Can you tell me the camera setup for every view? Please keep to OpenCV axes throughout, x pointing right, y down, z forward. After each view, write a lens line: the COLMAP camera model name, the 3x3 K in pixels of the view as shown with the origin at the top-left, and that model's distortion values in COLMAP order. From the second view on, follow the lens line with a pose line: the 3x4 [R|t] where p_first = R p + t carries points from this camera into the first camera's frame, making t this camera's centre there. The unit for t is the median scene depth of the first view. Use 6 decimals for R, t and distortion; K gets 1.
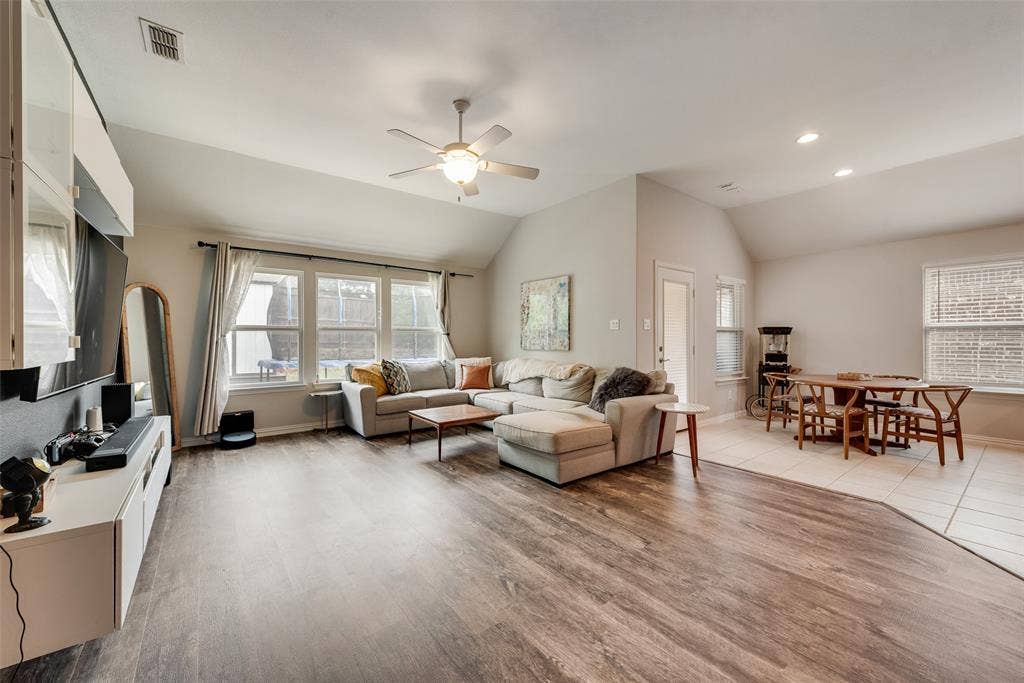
lens RADIAL K [[401.6, 0, 507.2], [0, 401.6, 339.8], [0, 0, 1]] dist [0.006378, -0.000121]
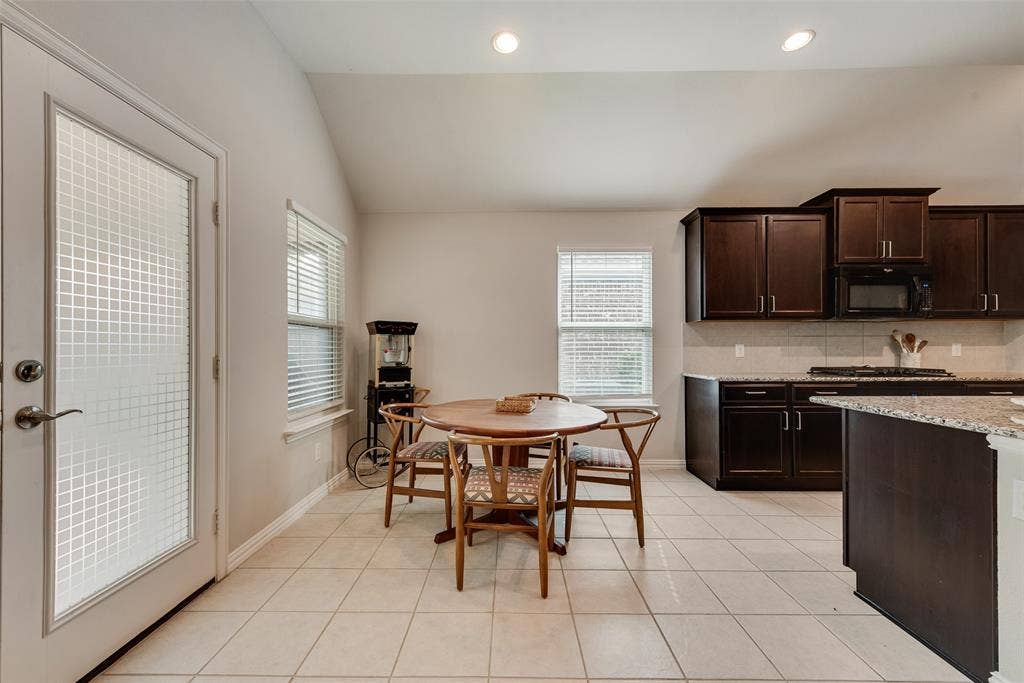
lens RADIAL K [[403.4, 0, 507.1], [0, 403.4, 347.5], [0, 0, 1]] dist [0.001685, -0.000110]
pose [[0.613407, 0.000117, 0.789767, 0.336068], [0.001865, 0.999997, -0.001597, 0.008106], [-0.789765, 0.002453, 0.613405, 0.563870]]
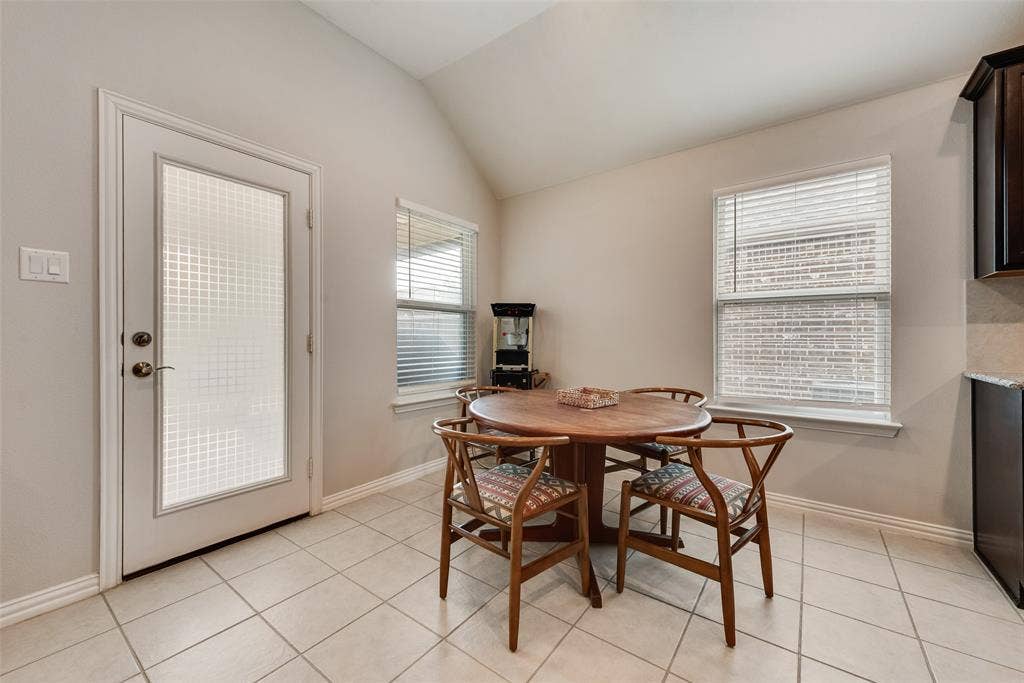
lens RADIAL K [[401.6, 0, 507.2], [0, 401.6, 339.8], [0, 0, 1]] dist [0.006378, -0.000121]
pose [[0.962315, -0.001485, 0.271934, 0.556816], [0.000701, 0.999995, 0.002982, 0.020087], [-0.271937, -0.002679, 0.962311, 0.501182]]
